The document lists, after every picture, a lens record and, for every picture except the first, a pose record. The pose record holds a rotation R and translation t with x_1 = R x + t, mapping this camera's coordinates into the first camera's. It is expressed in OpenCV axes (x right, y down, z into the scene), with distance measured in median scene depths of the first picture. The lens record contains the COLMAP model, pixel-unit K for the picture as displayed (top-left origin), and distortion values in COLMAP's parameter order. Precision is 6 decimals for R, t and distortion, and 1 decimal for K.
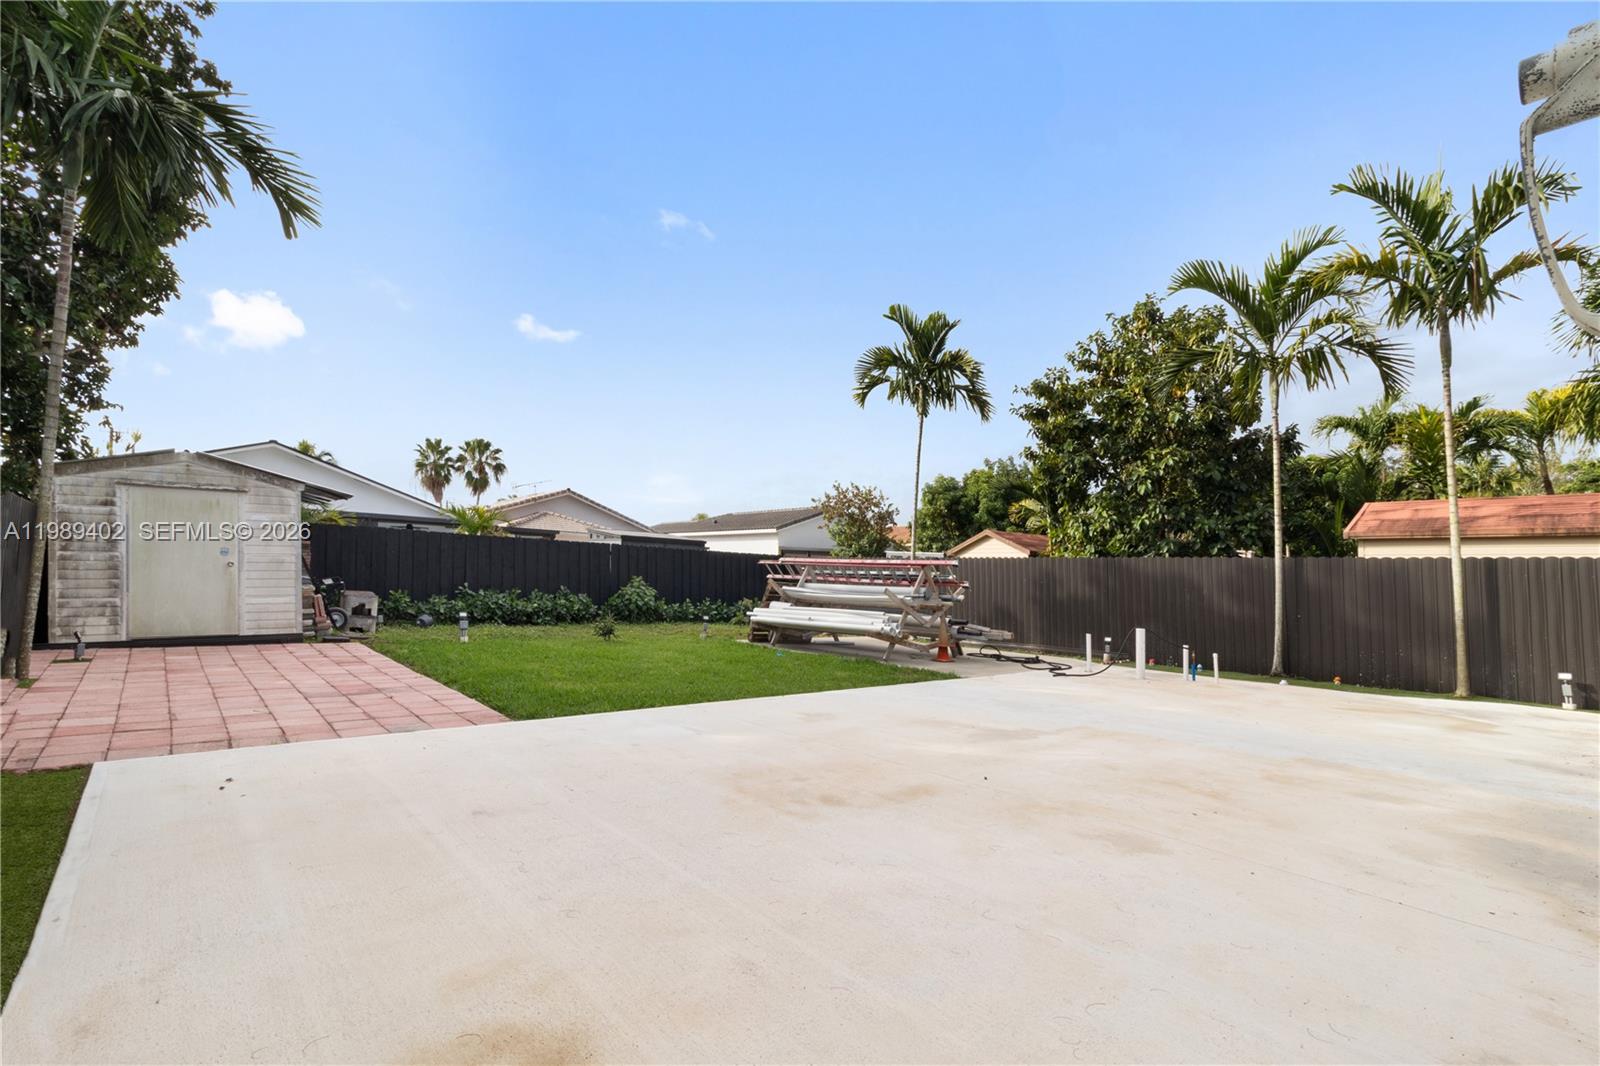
lens RADIAL K [[741.0, 0, 780.3], [0, 741.0, 565.2], [0, 0, 1]] dist [-0.017332, 0.001571]
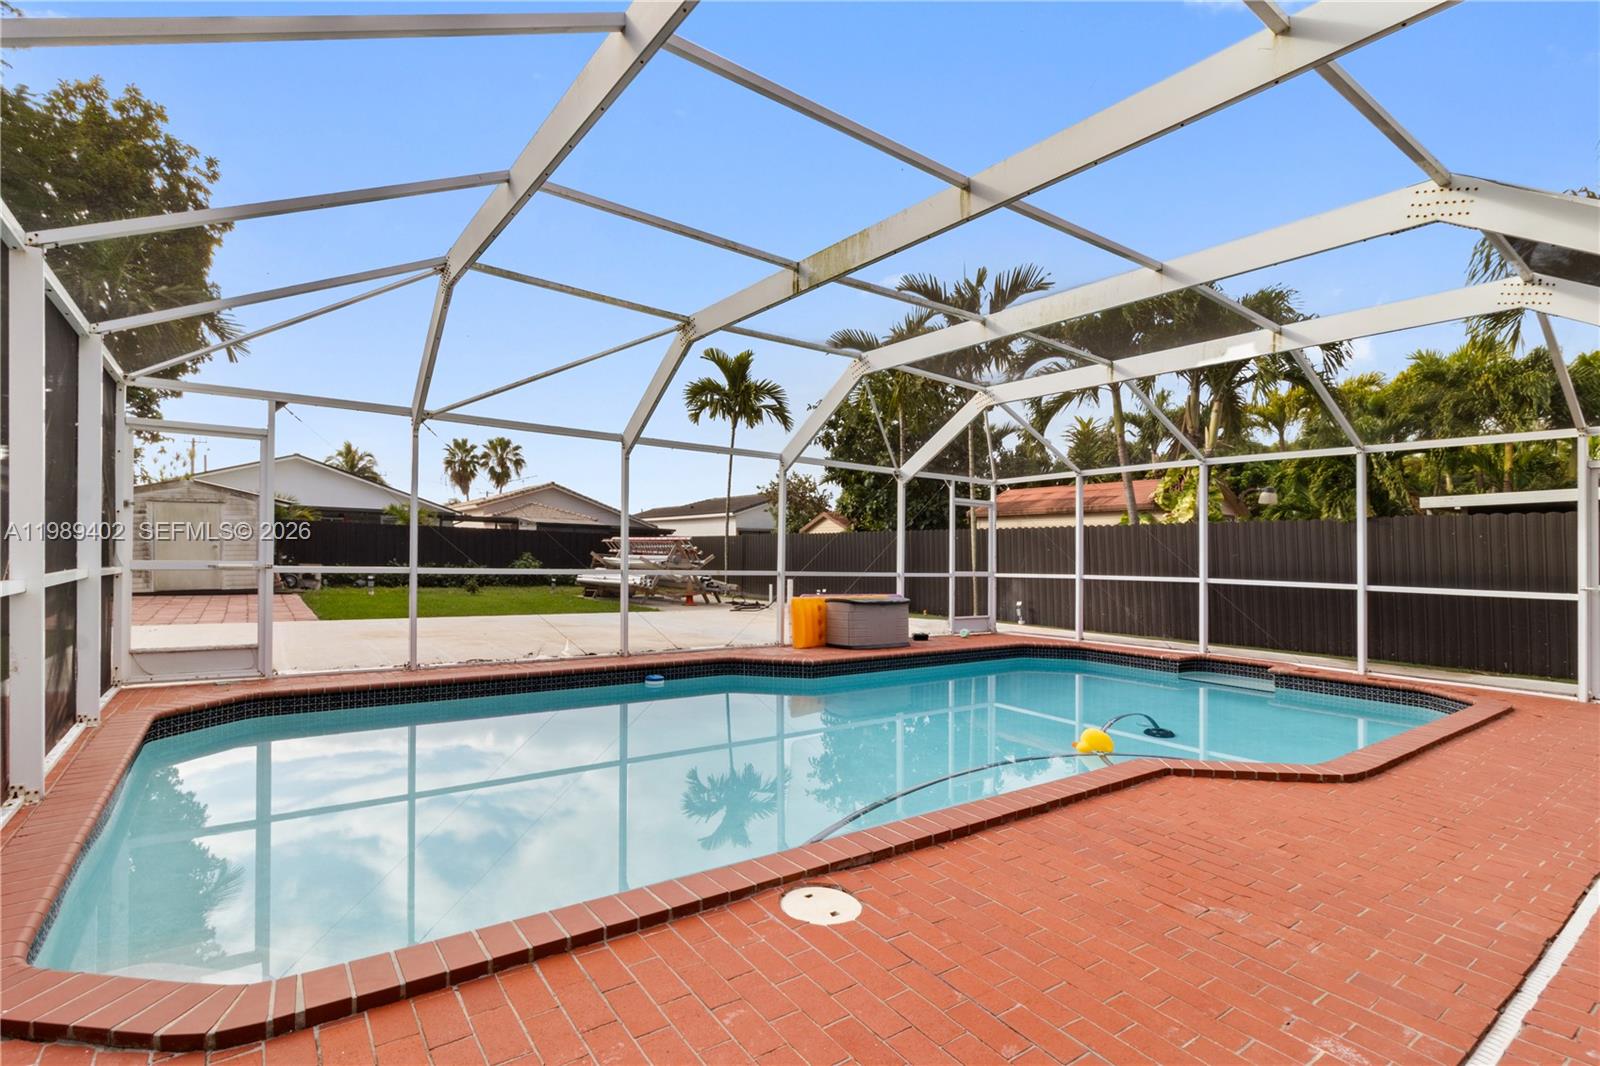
lens RADIAL K [[741.0, 0, 795.6], [0, 741.0, 542.5], [0, 0, 1]] dist [-0.017332, 0.001571]
pose [[0.997510, -0.018594, -0.068026, 0.382371], [0.018282, 0.999819, -0.005203, 0.012470], [0.068110, 0.003946, 0.997670, -0.321389]]
